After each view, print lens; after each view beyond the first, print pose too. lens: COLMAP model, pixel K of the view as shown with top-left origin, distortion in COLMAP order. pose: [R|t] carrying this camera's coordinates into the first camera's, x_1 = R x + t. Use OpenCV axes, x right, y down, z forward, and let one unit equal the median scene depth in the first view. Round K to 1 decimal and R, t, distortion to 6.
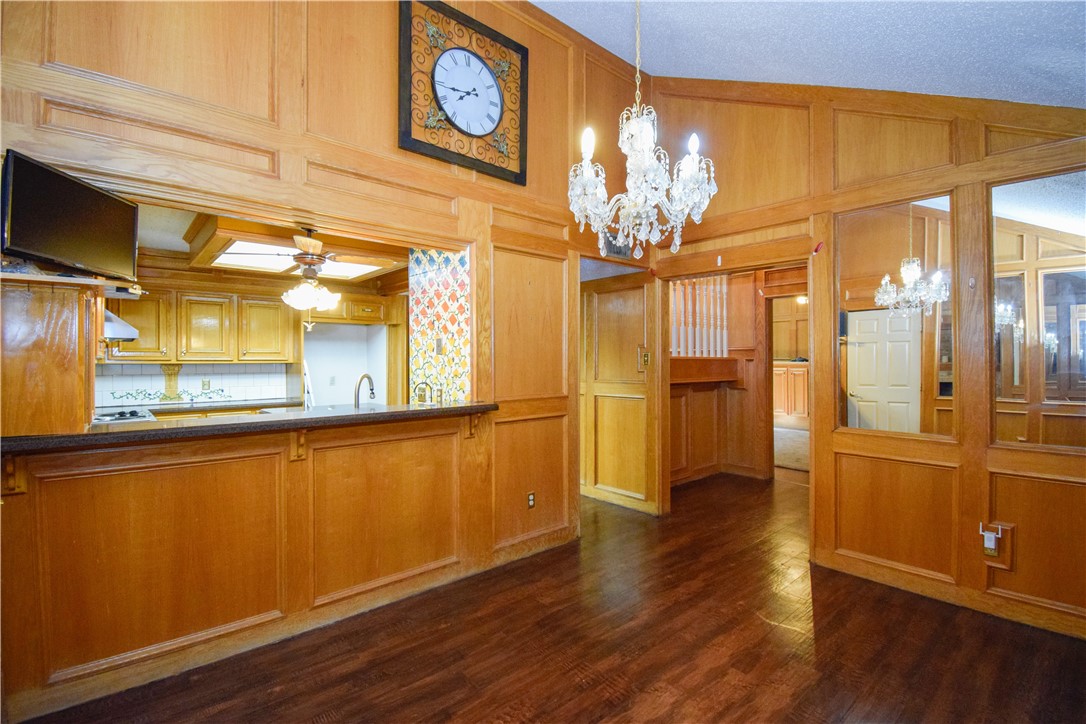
lens RADIAL K [[493.0, 0, 564.8], [0, 493.0, 361.0], [0, 0, 1]] dist [0.009553, -0.016735]
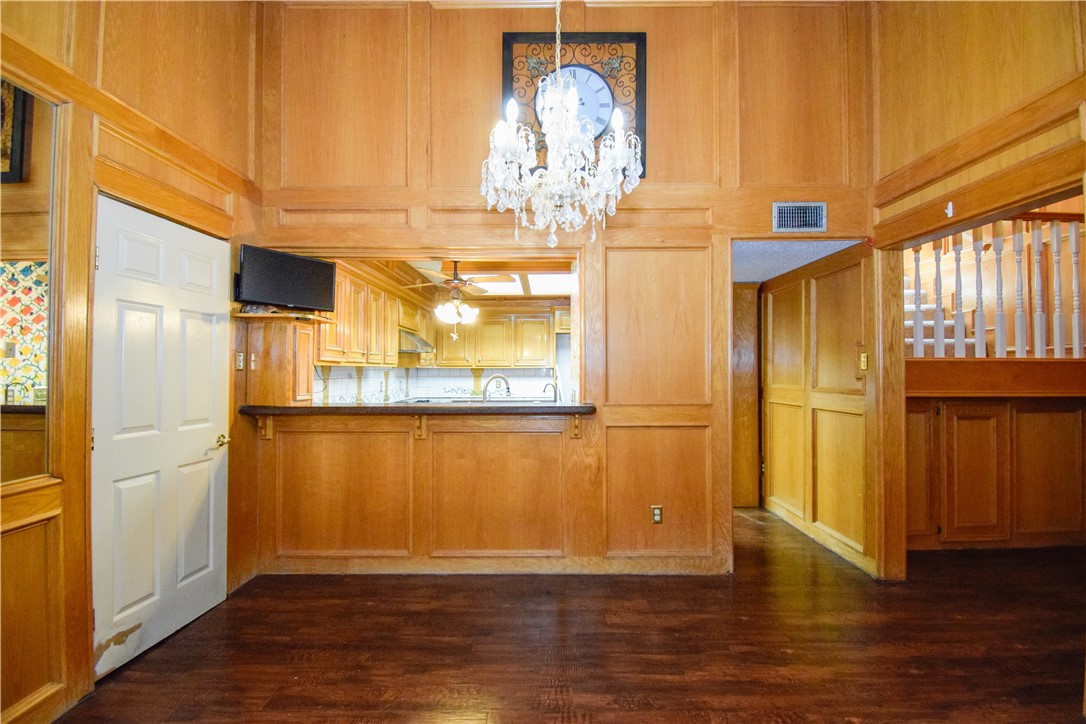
lens RADIAL K [[493.0, 0, 541.5], [0, 493.0, 360.2], [0, 0, 1]] dist [0.009553, -0.016735]
pose [[0.737798, -0.010935, -0.674933, 0.403492], [-0.000997, 0.999850, -0.017289, 0.010190], [0.675021, 0.013428, 0.737676, 0.175670]]
